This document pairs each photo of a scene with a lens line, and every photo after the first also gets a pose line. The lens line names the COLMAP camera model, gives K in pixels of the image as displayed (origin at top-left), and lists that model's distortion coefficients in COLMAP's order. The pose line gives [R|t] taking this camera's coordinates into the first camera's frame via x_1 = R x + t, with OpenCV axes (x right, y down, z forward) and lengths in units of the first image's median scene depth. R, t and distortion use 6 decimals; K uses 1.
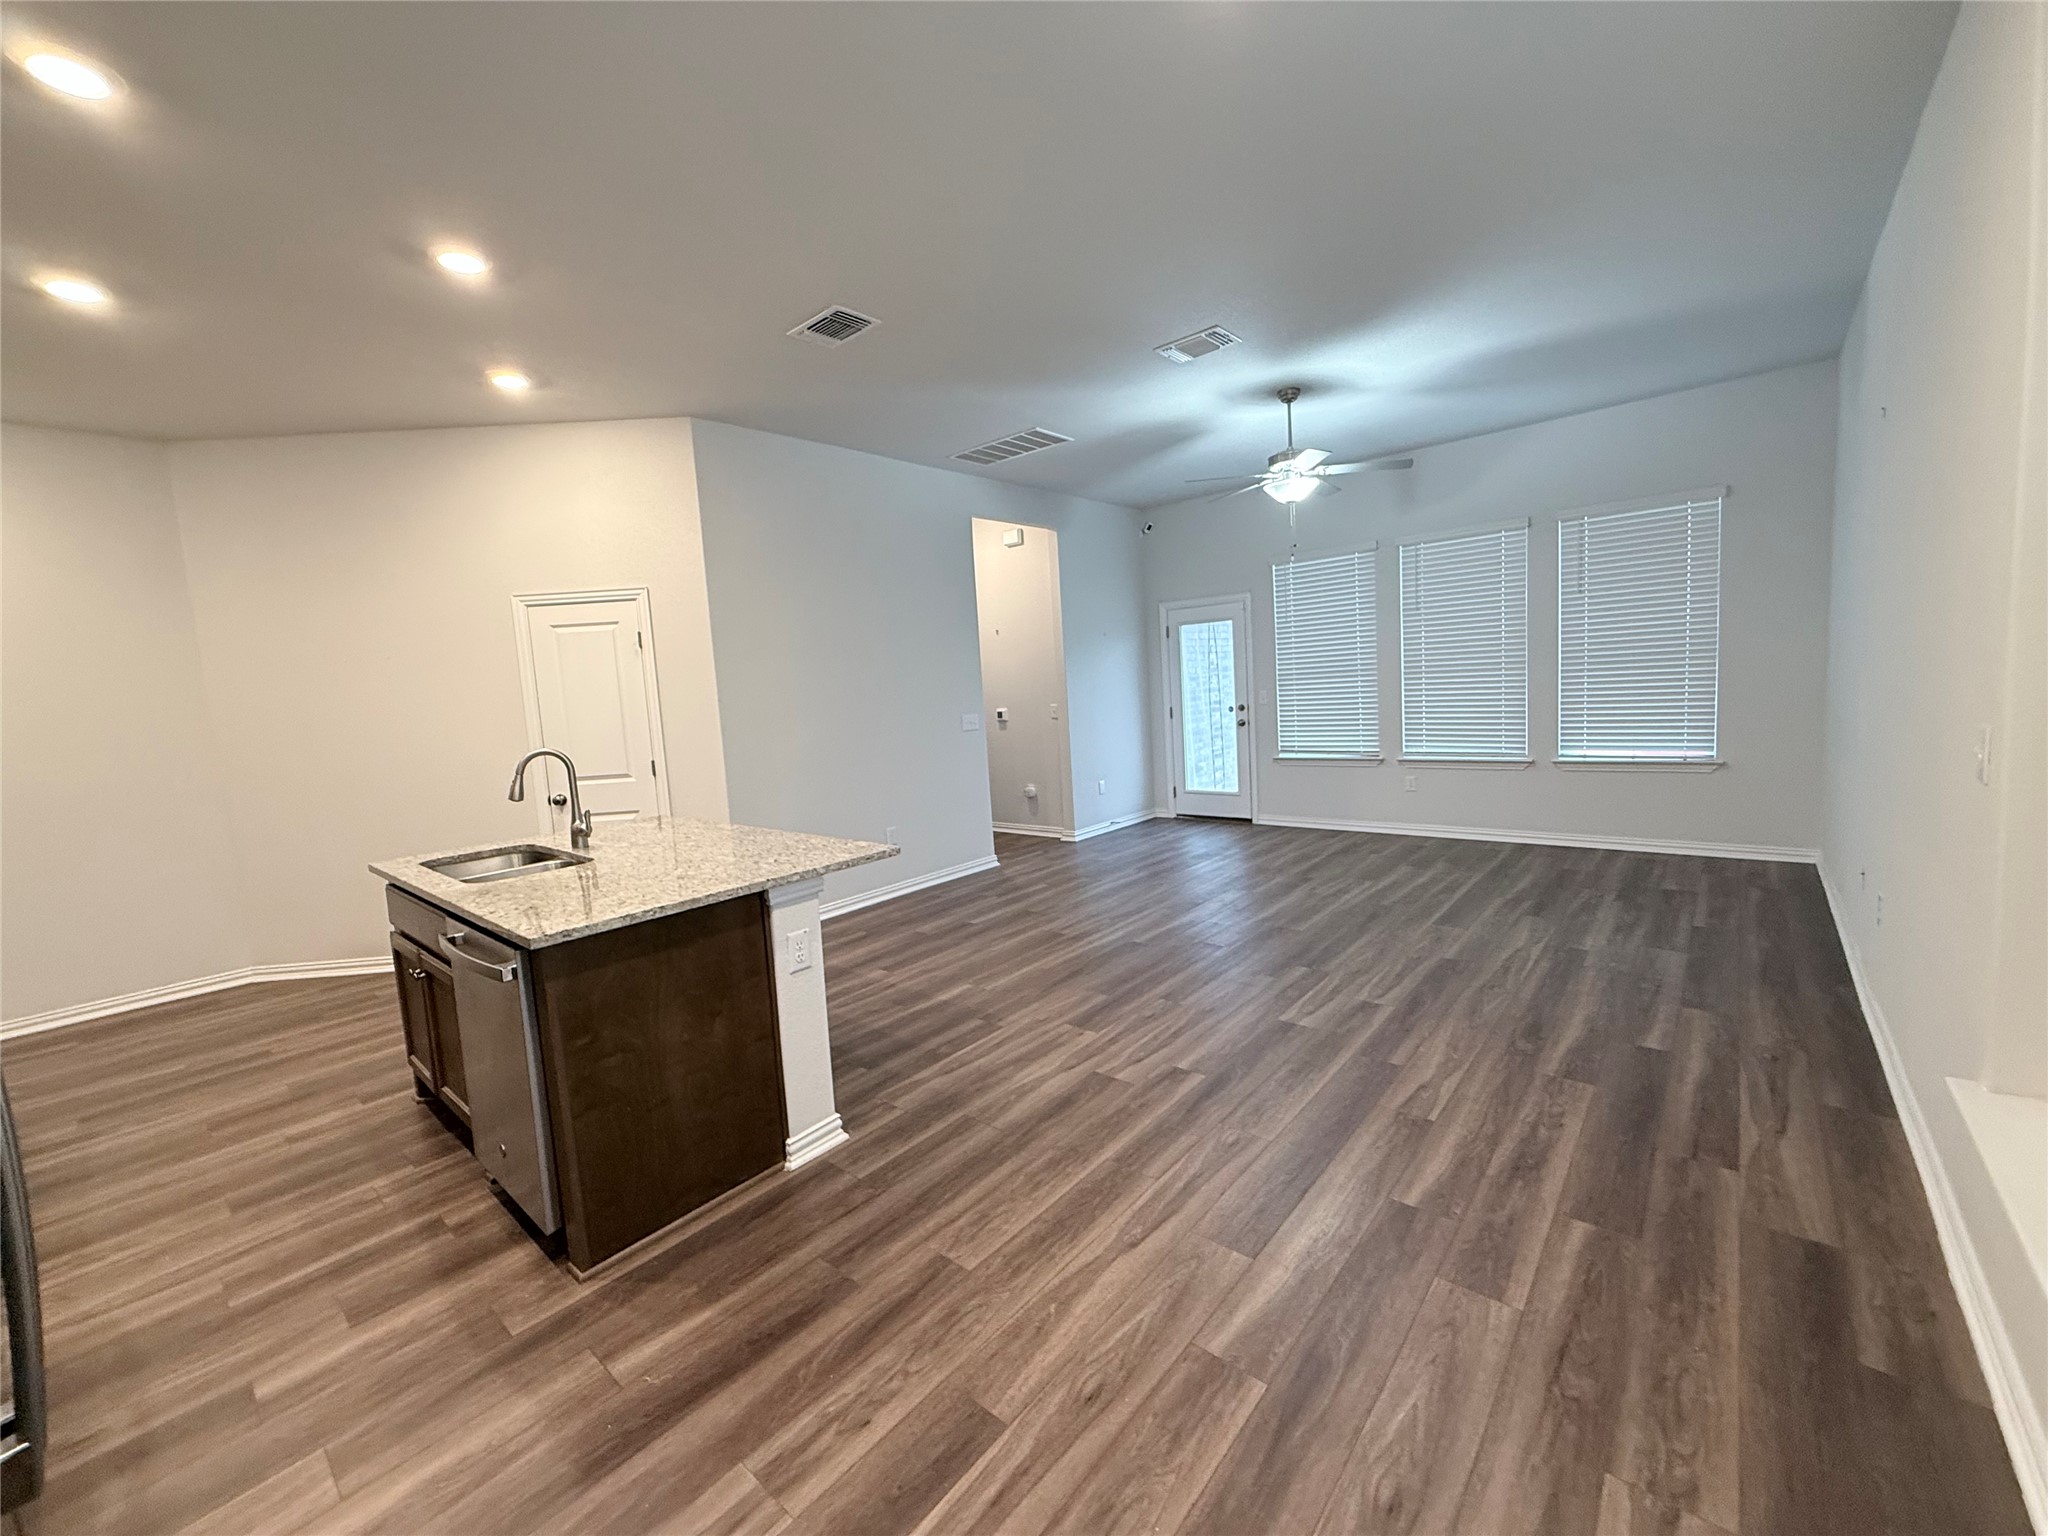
lens RADIAL K [[821.8, 0, 1025.3], [0, 821.8, 763.3], [0, 0, 1]] dist [0.000103, -0.000442]
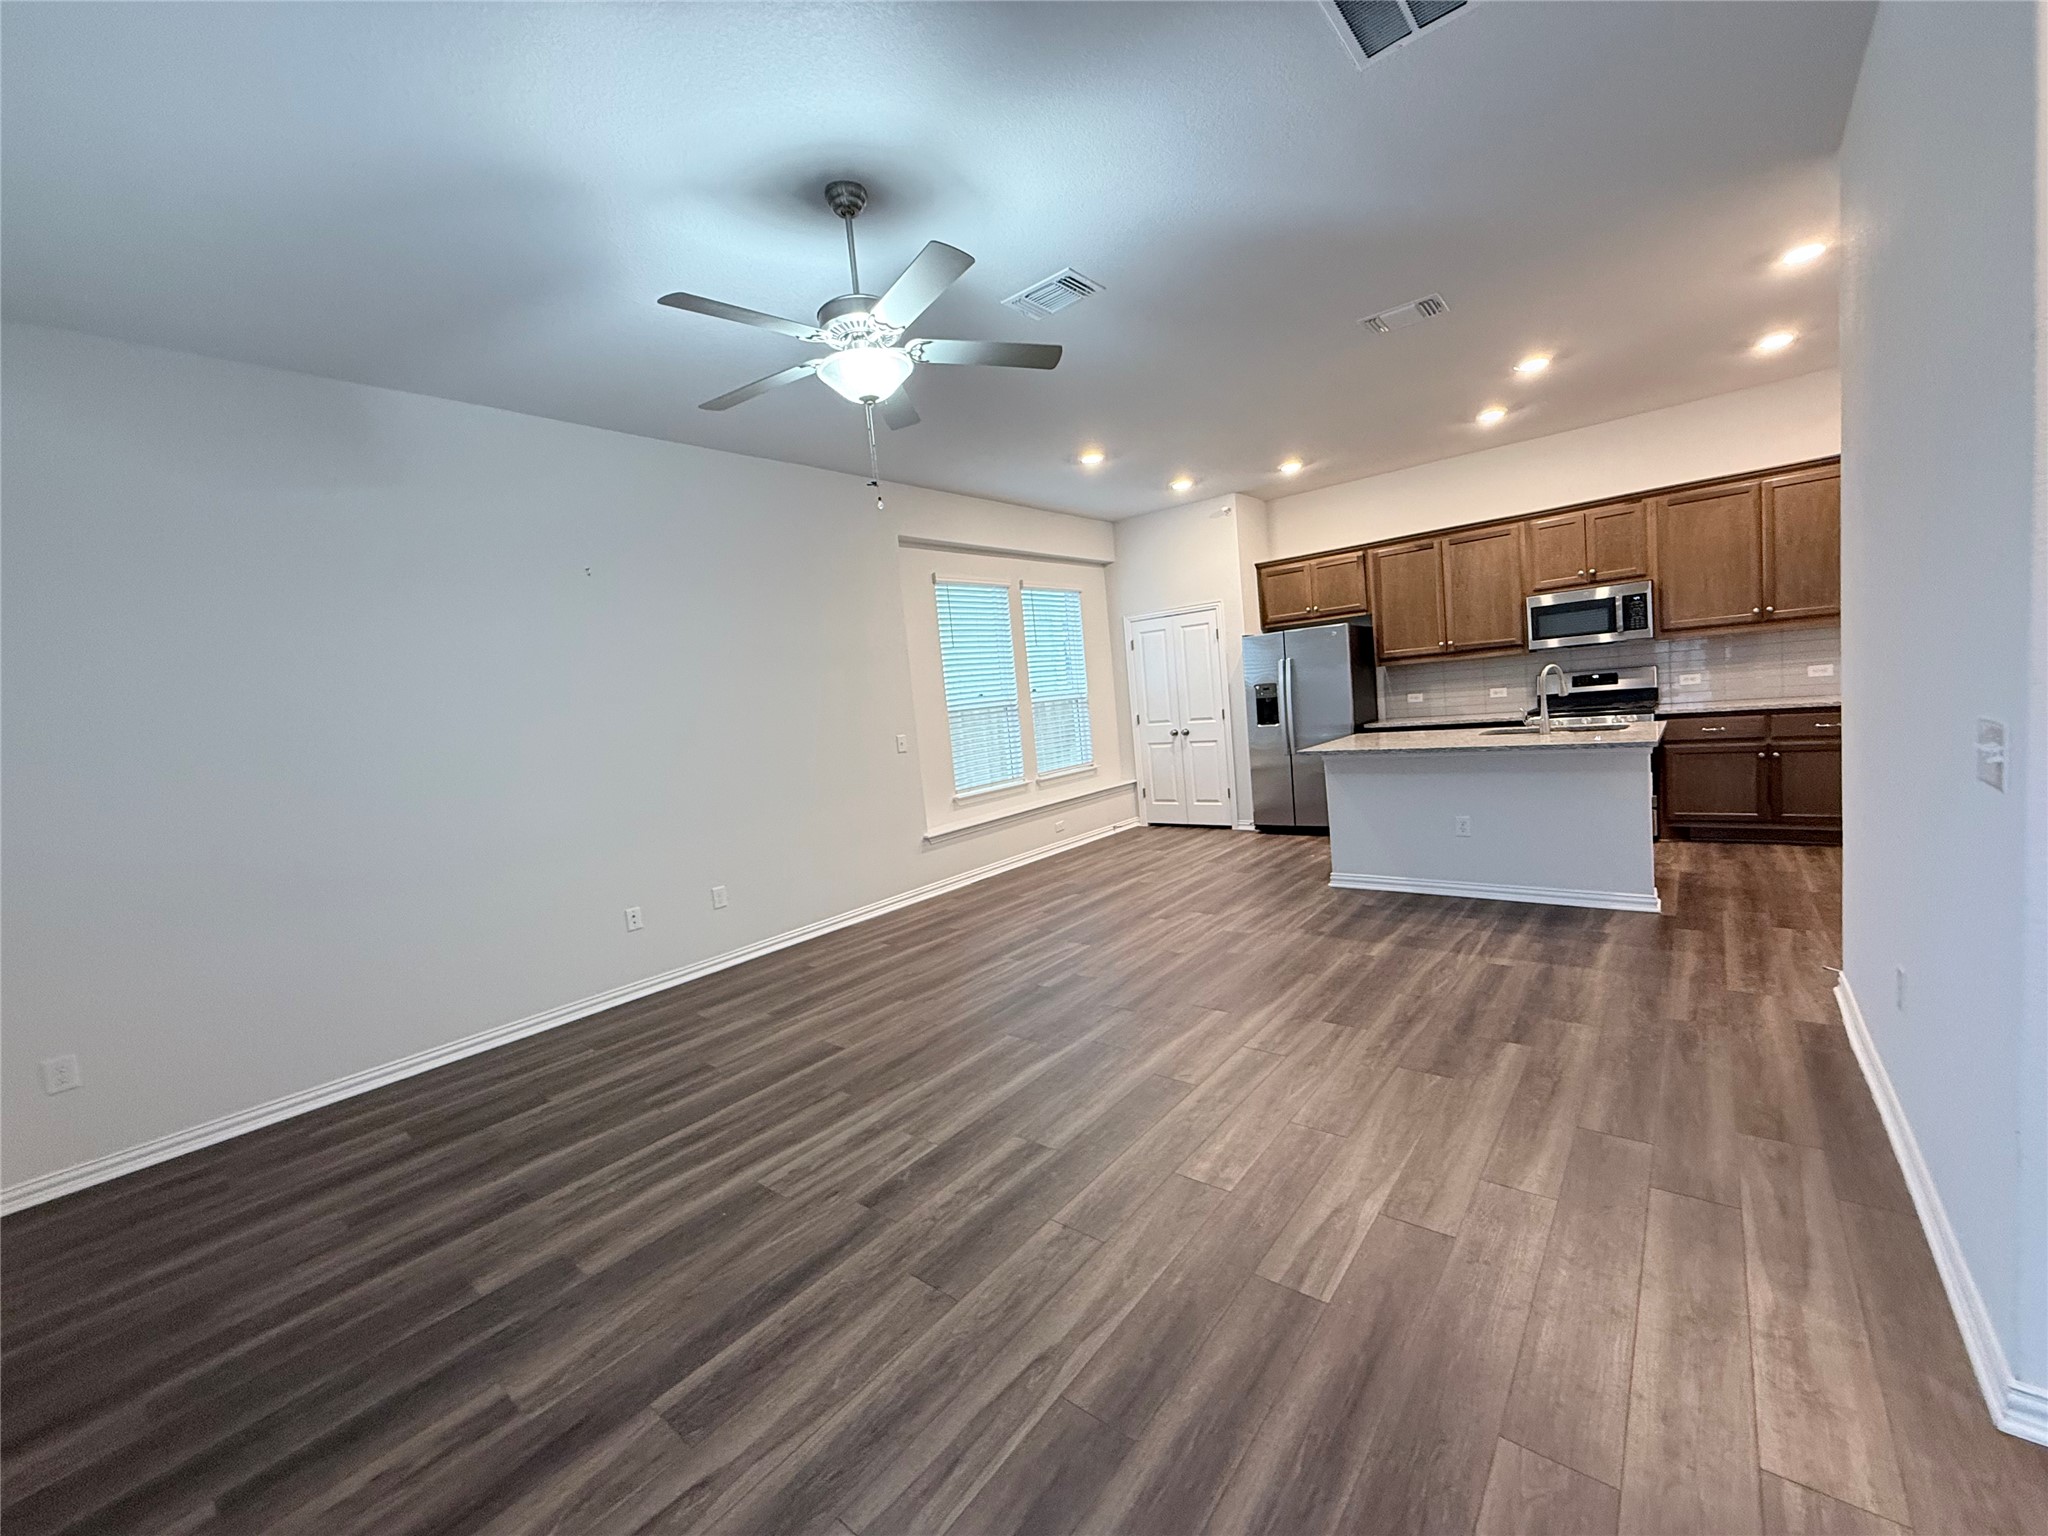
lens RADIAL K [[821.8, 0, 1023.2], [0, 821.8, 768.7], [0, 0, 1]] dist [0.000103, -0.000442]
pose [[-0.987377, 0.158238, -0.006941, 0.342702], [0.154034, 0.969506, 0.190608, -0.221610], [0.036890, 0.187133, -0.981642, 2.035131]]
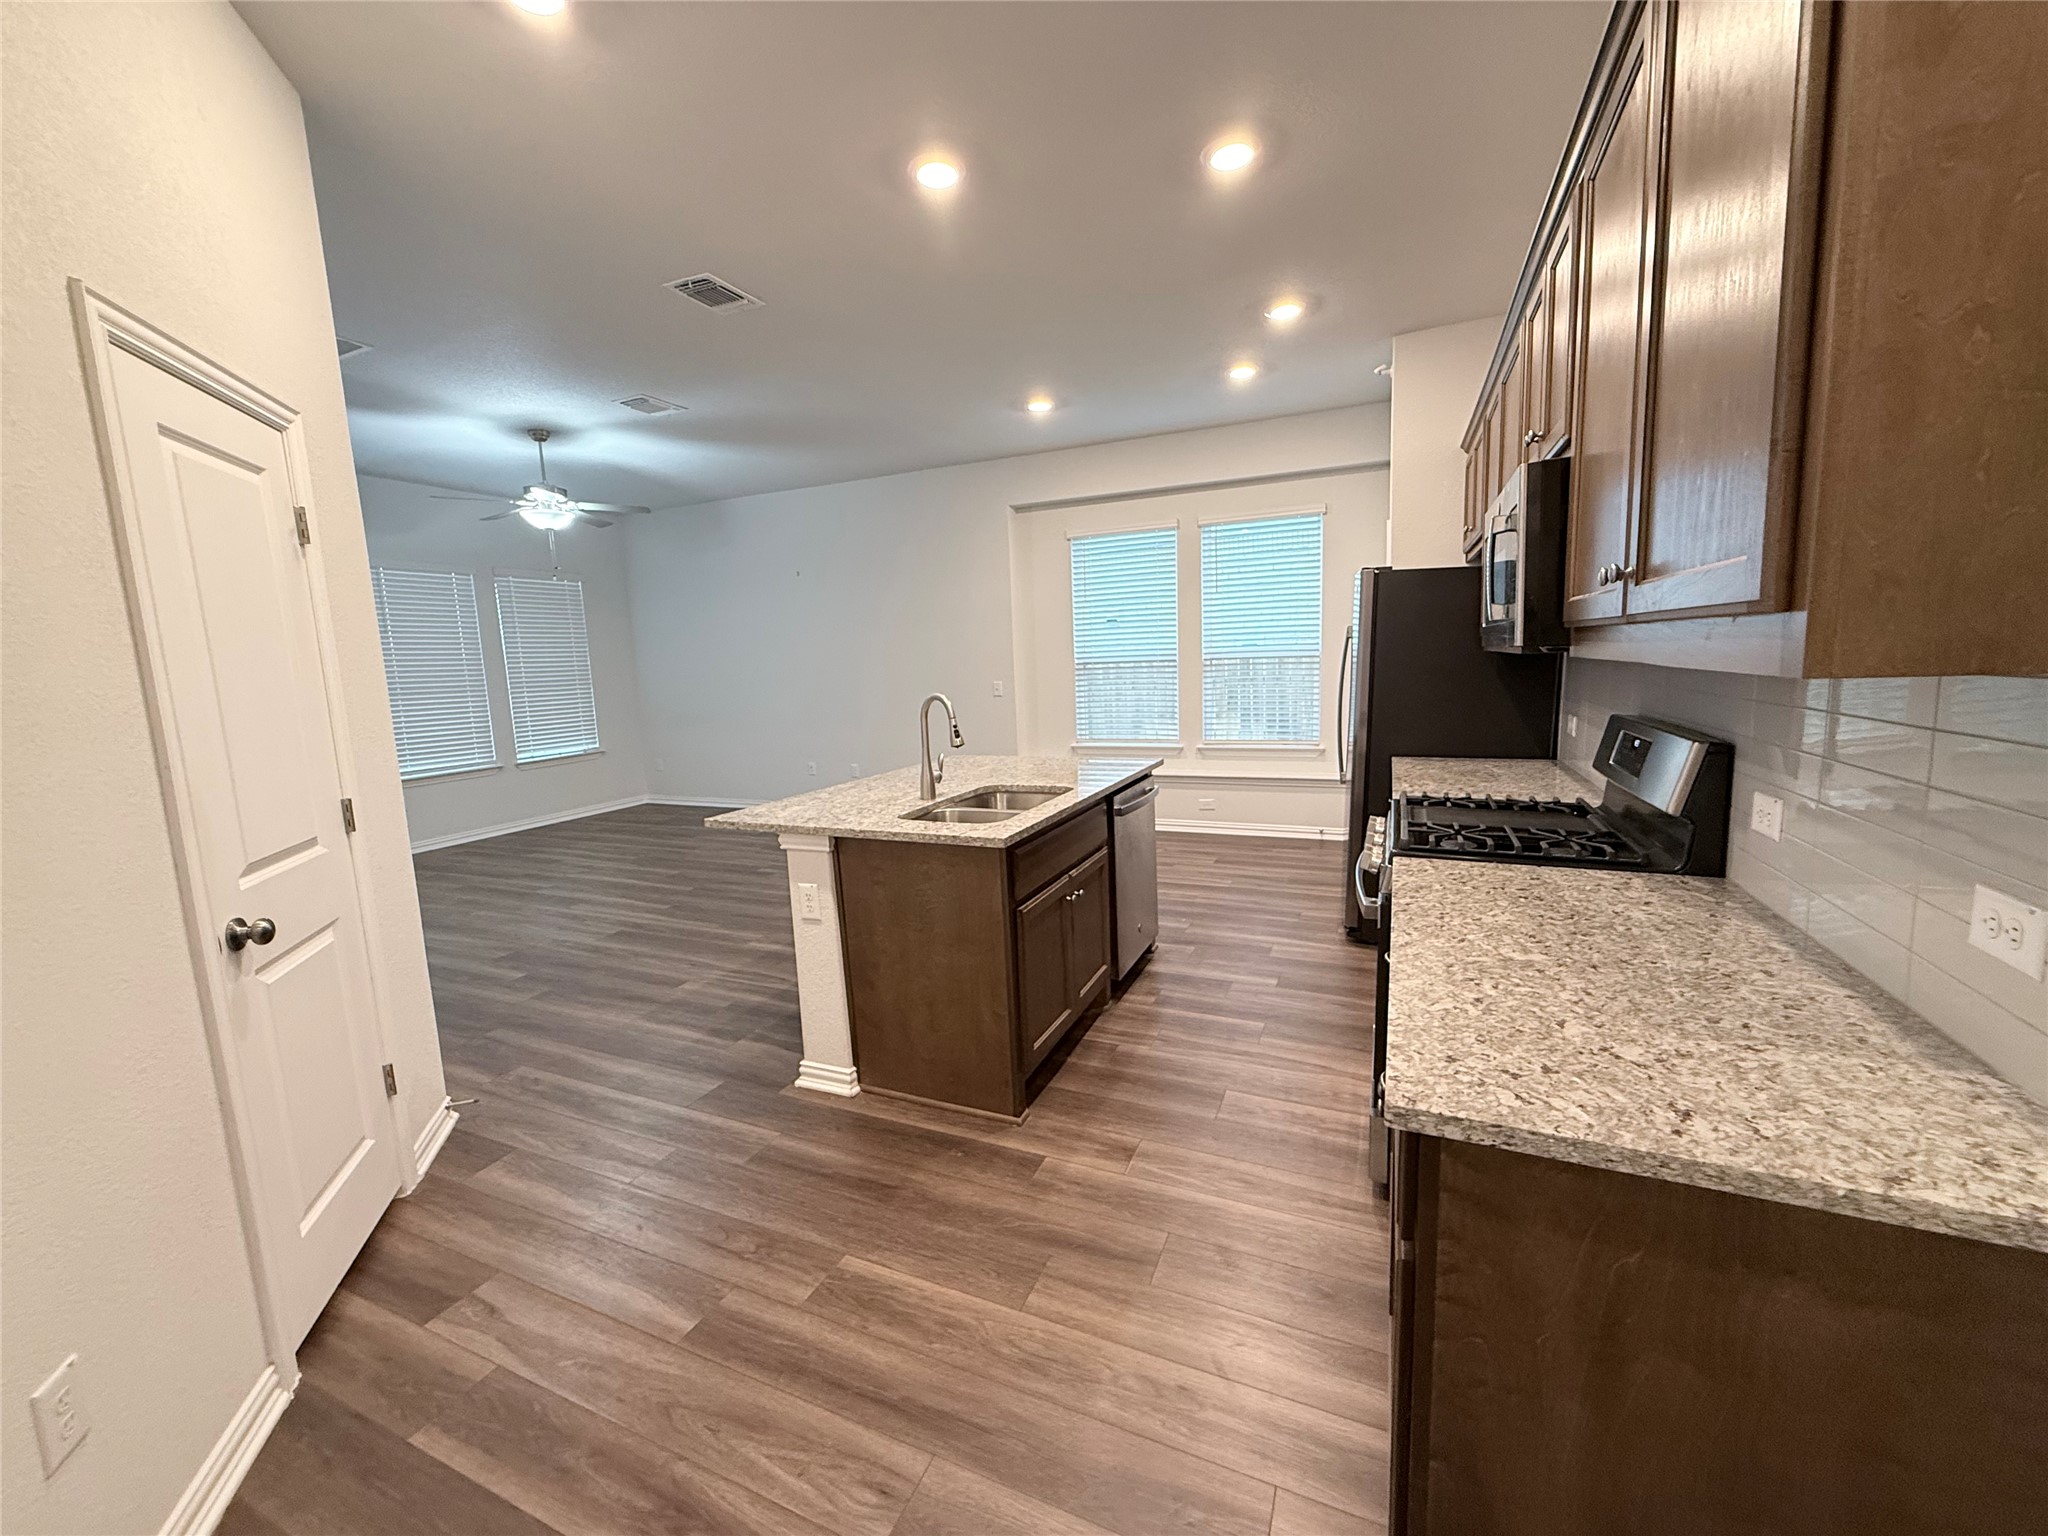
lens RADIAL K [[821.8, 0, 1011.9], [0, 821.8, 767.0], [0, 0, 1]] dist [0.000103, -0.000442]
pose [[-0.278527, -0.057106, 0.958729, -1.244191], [0.153554, 0.982742, 0.103146, -0.015622], [-0.948074, 0.175945, -0.264952, 0.967963]]
